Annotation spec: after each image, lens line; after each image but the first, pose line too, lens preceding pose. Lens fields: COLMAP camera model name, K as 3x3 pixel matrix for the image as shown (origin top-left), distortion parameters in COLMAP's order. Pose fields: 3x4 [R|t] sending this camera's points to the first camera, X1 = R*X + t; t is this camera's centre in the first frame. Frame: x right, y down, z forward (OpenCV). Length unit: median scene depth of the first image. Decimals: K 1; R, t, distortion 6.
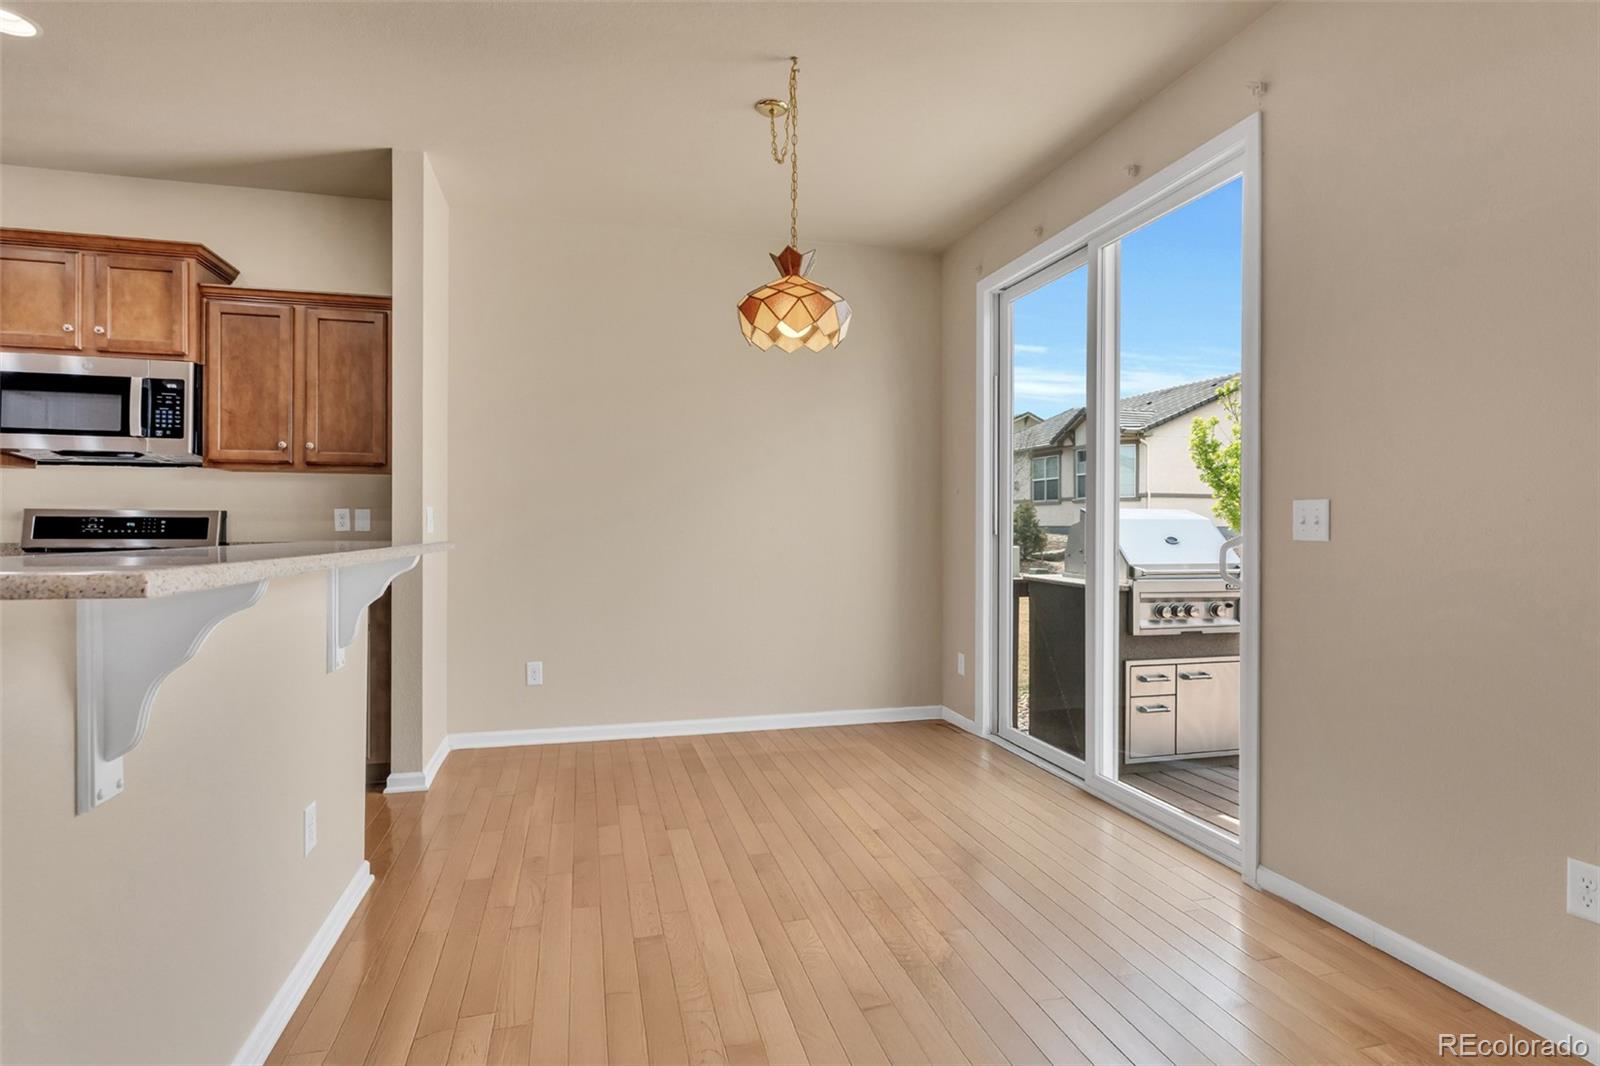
lens RADIAL K [[818.7, 0, 806.1], [0, 818.7, 521.2], [0, 0, 1]] dist [-0.001893, 0.002111]
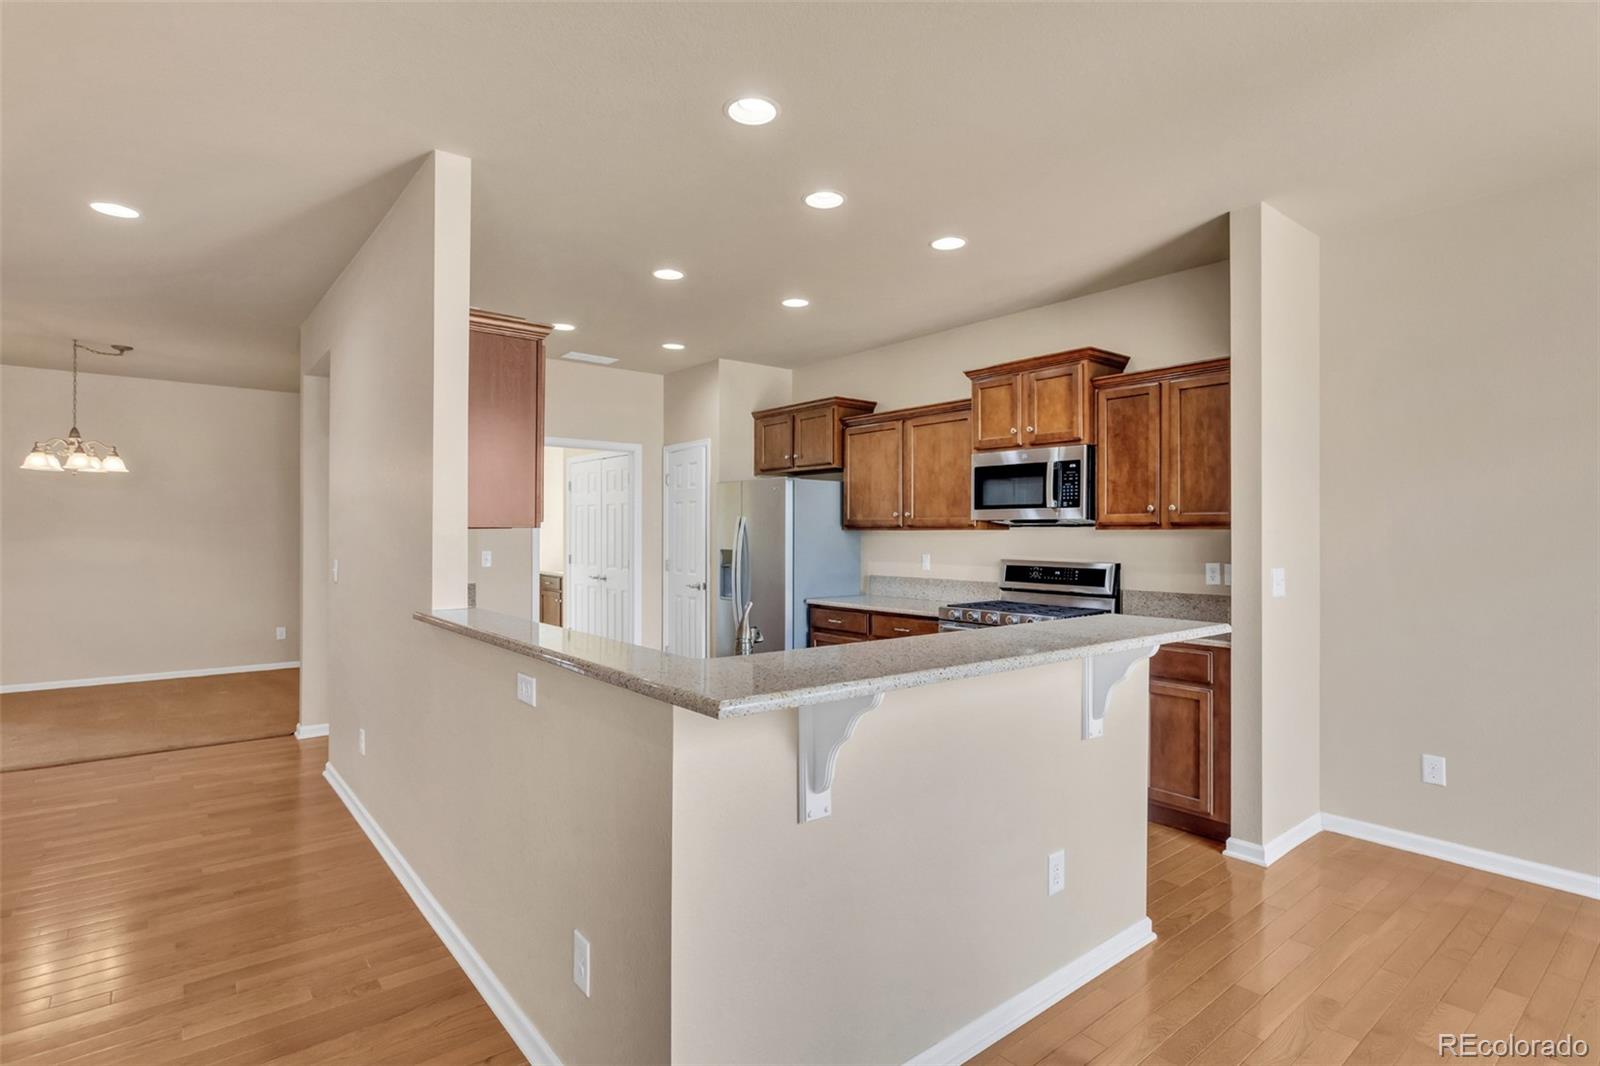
lens RADIAL K [[799.4, 0, 796.2], [0, 799.4, 530.8], [0, 0, 1]] dist [-0.000303, 0.001854]
pose [[0.409537, -0.004584, -0.912282, 0.163414], [0.004921, 0.999984, -0.002816, -0.063640], [0.912280, -0.003336, 0.409553, 0.112575]]
